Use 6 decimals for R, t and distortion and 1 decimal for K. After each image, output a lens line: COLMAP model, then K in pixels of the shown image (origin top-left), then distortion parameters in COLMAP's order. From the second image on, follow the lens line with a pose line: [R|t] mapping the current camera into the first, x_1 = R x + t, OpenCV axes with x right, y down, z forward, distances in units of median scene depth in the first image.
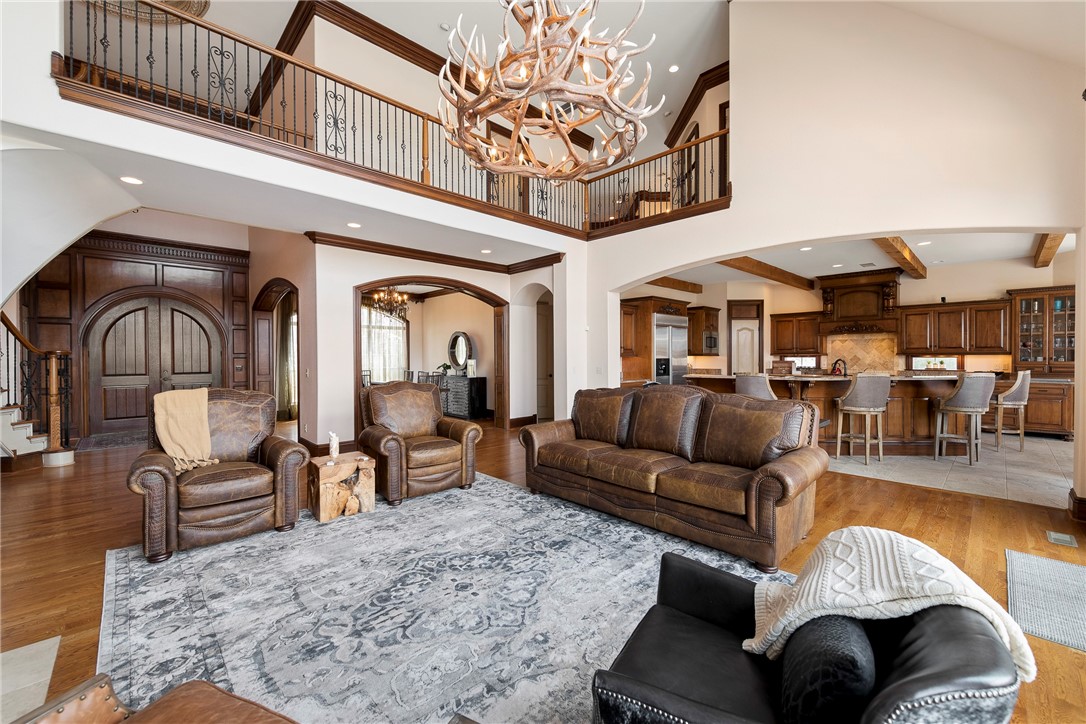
lens RADIAL K [[437.4, 0, 540.9], [0, 437.4, 359.6], [0, 0, 1]] dist [-0.002389, -0.000939]
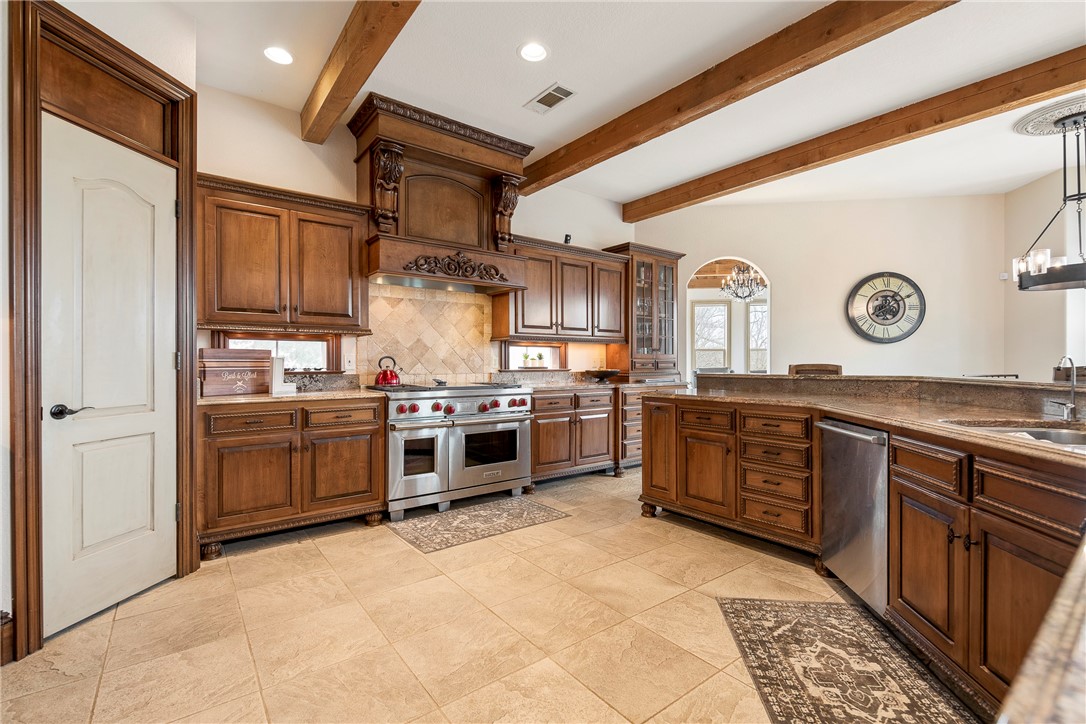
lens RADIAL K [[491.7, 0, 551.6], [0, 491.7, 358.4], [0, 0, 1]] dist [0.014258, 0.000033]
pose [[0.088651, 0.007349, 0.996036, 0.651317], [0.006761, 0.999945, -0.007979, 0.032243], [-0.996040, 0.007442, 0.088597, 2.011712]]
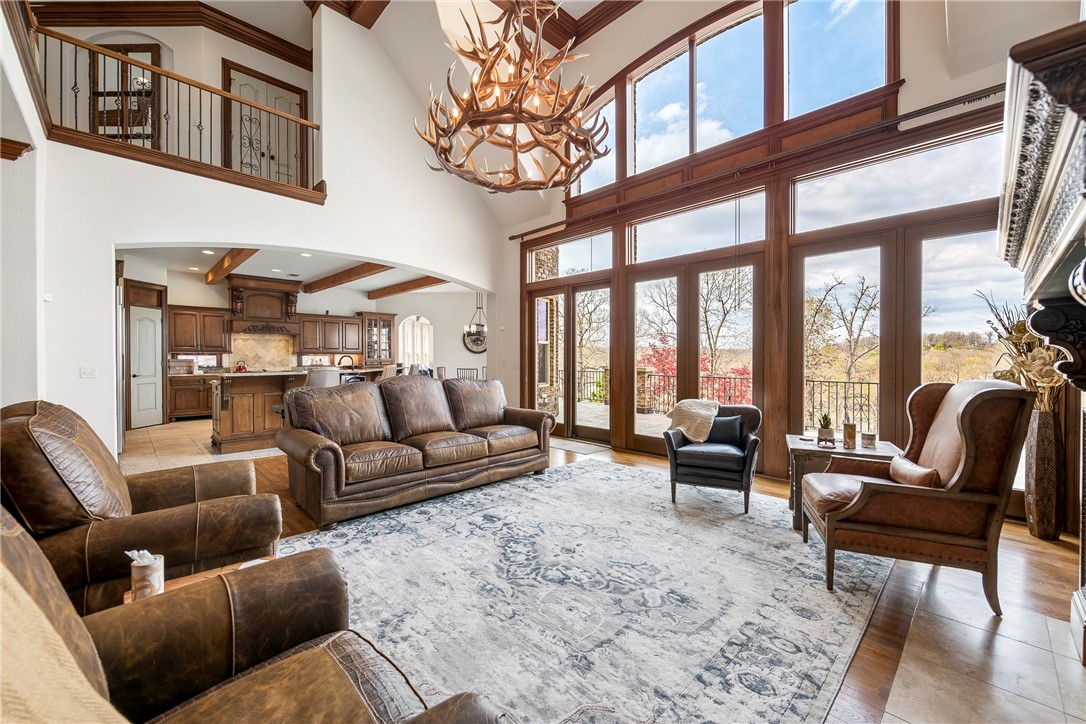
lens RADIAL K [[437.4, 0, 548.7], [0, 437.4, 356.9], [0, 0, 1]] dist [-0.002389, -0.000939]
pose [[-0.026065, 0.002563, 0.999657, -0.900345], [0.010270, 0.999945, -0.002296, 0.019355], [-0.999607, 0.010207, -0.026090, 0.747117]]
